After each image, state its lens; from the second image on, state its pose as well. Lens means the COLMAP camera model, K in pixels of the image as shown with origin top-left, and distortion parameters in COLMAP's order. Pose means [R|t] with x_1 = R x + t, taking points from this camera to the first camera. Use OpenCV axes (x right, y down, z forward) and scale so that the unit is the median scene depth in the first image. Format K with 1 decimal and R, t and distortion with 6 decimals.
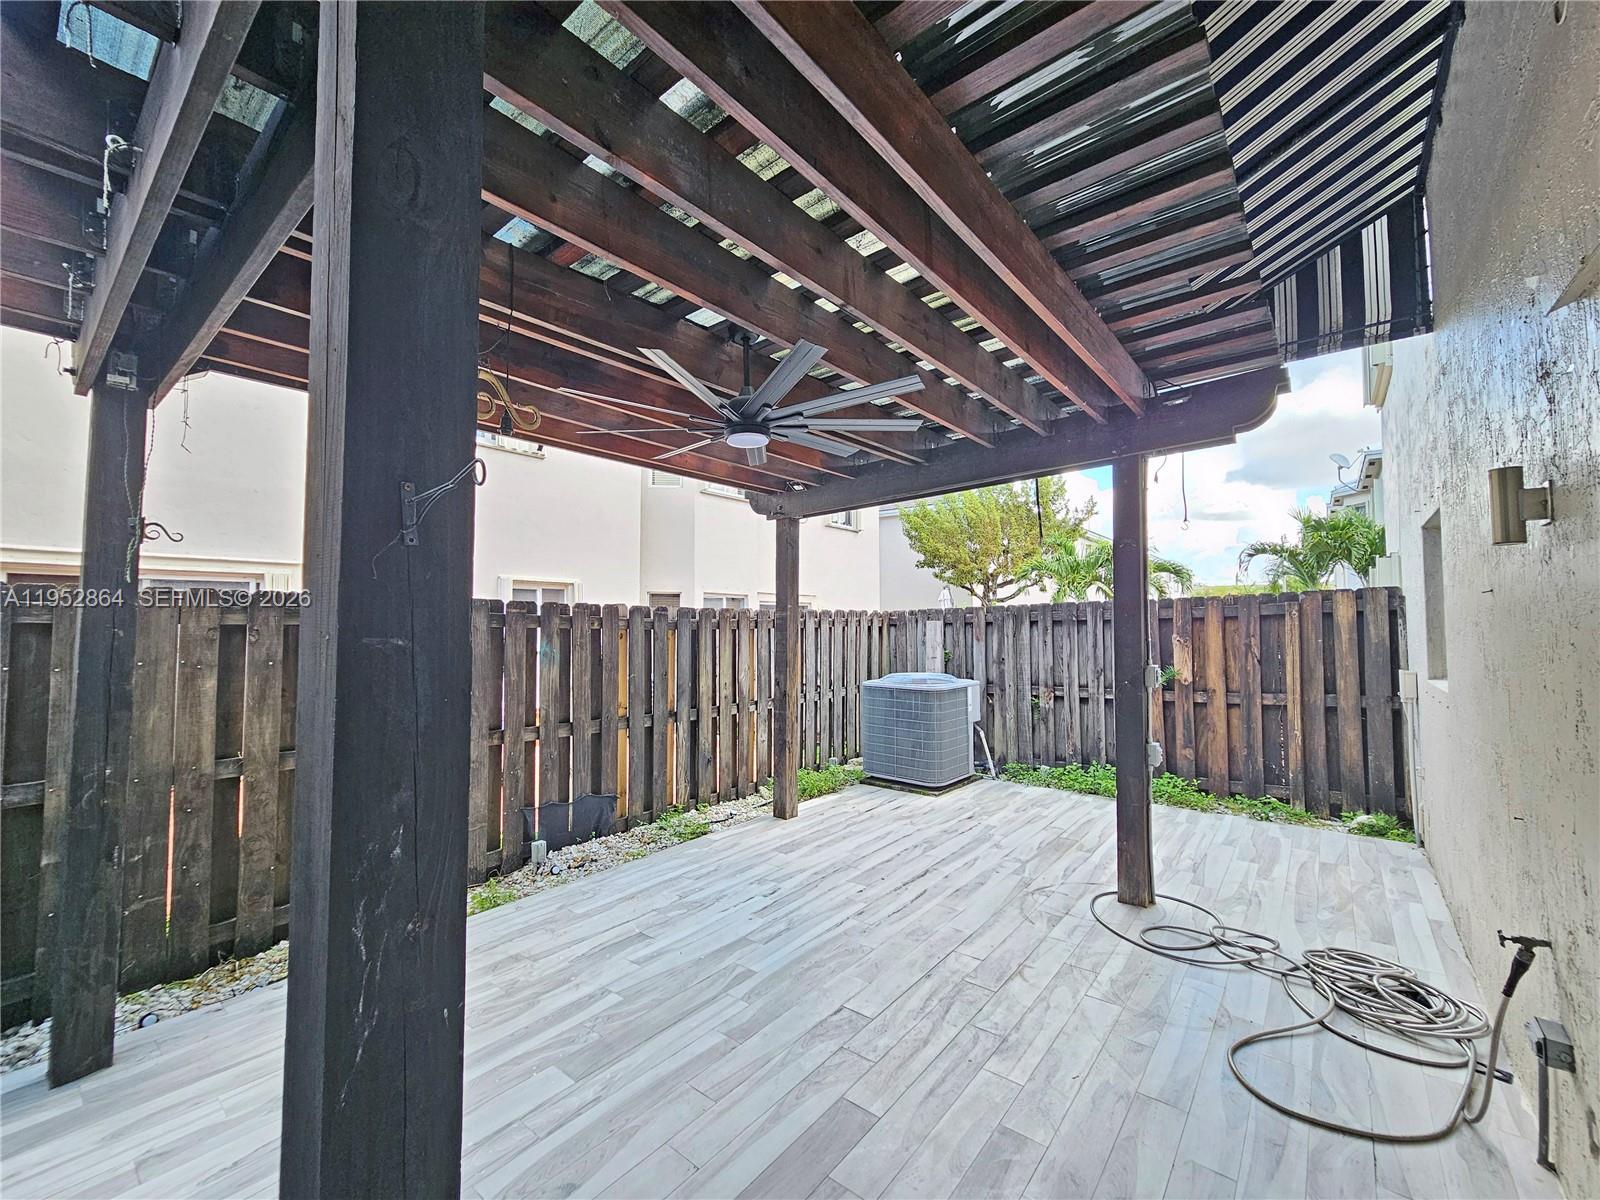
lens RADIAL K [[656.6, 0, 792.0], [0, 656.6, 591.2], [0, 0, 1]] dist [0.002714, 0.000034]
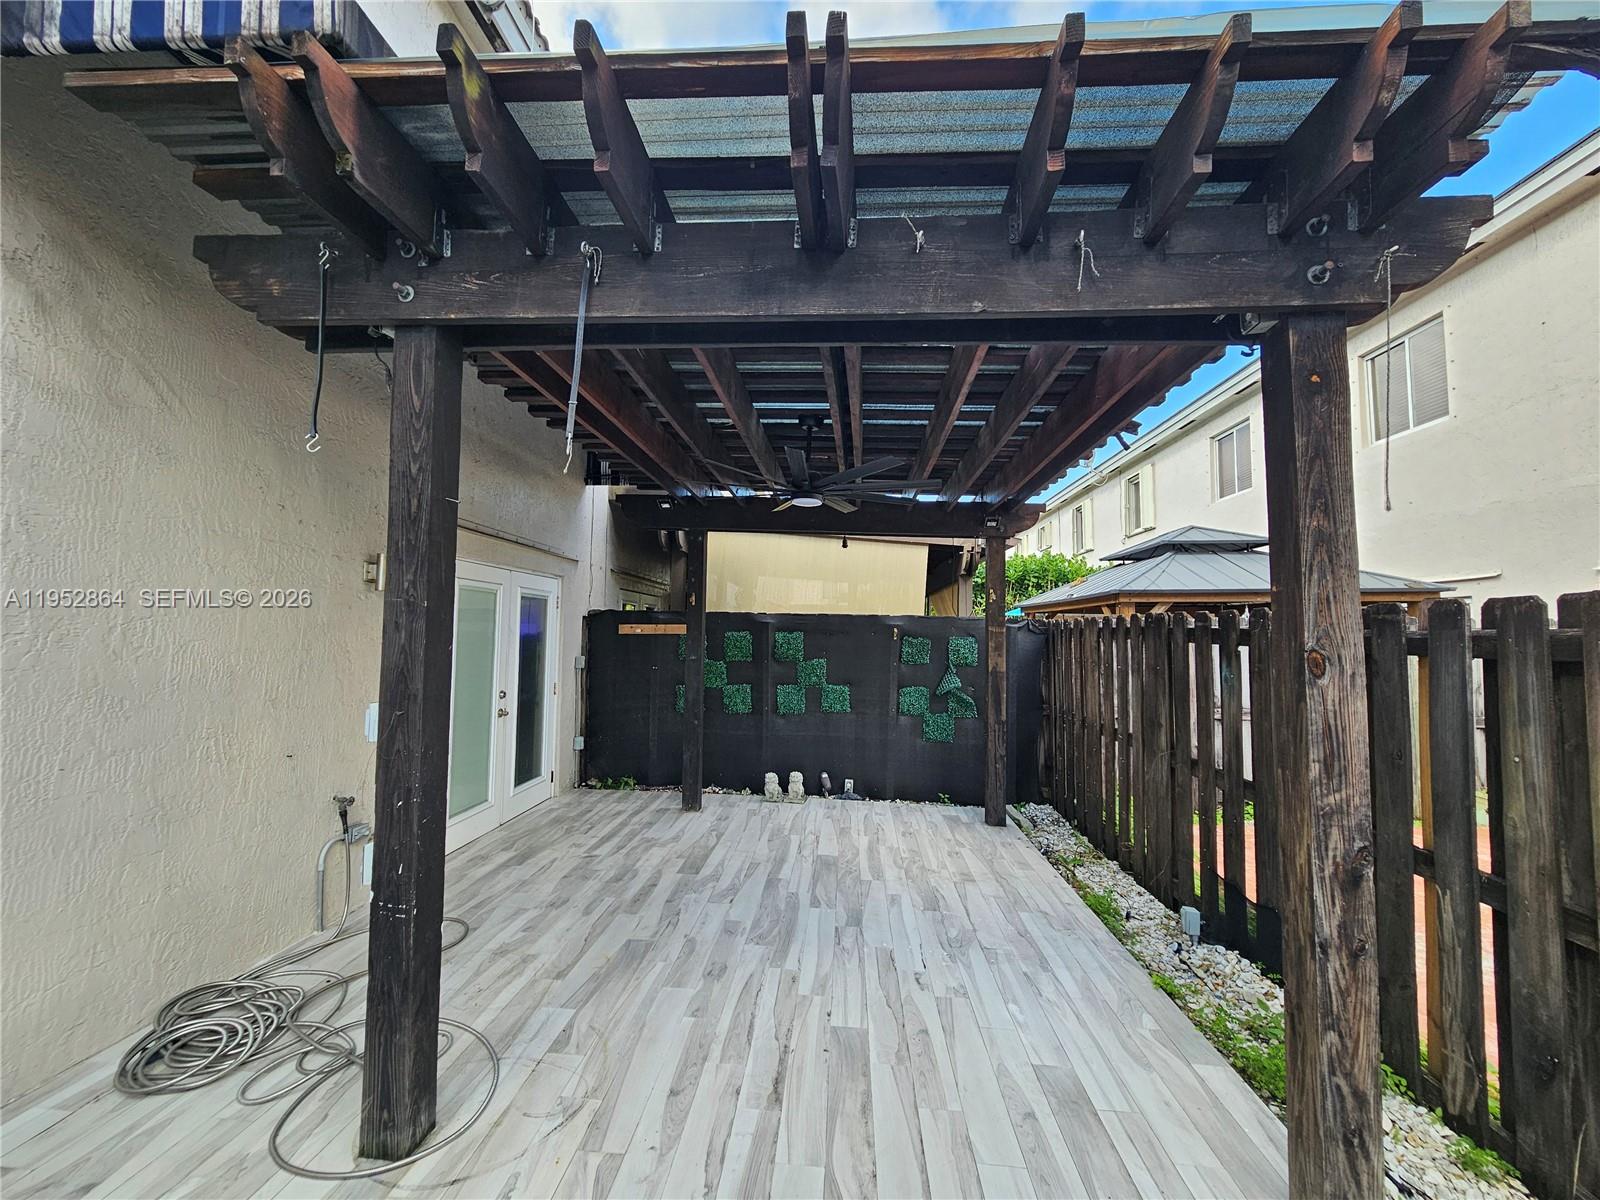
lens RADIAL K [[656.6, 0, 792.0], [0, 656.6, 591.2], [0, 0, 1]] dist [0.002714, 0.000034]
pose [[-0.823155, -0.048161, -0.565771, 0.562129], [0.015675, 0.994089, -0.107427, 0.080879], [0.567601, -0.097297, -0.817535, 1.609306]]
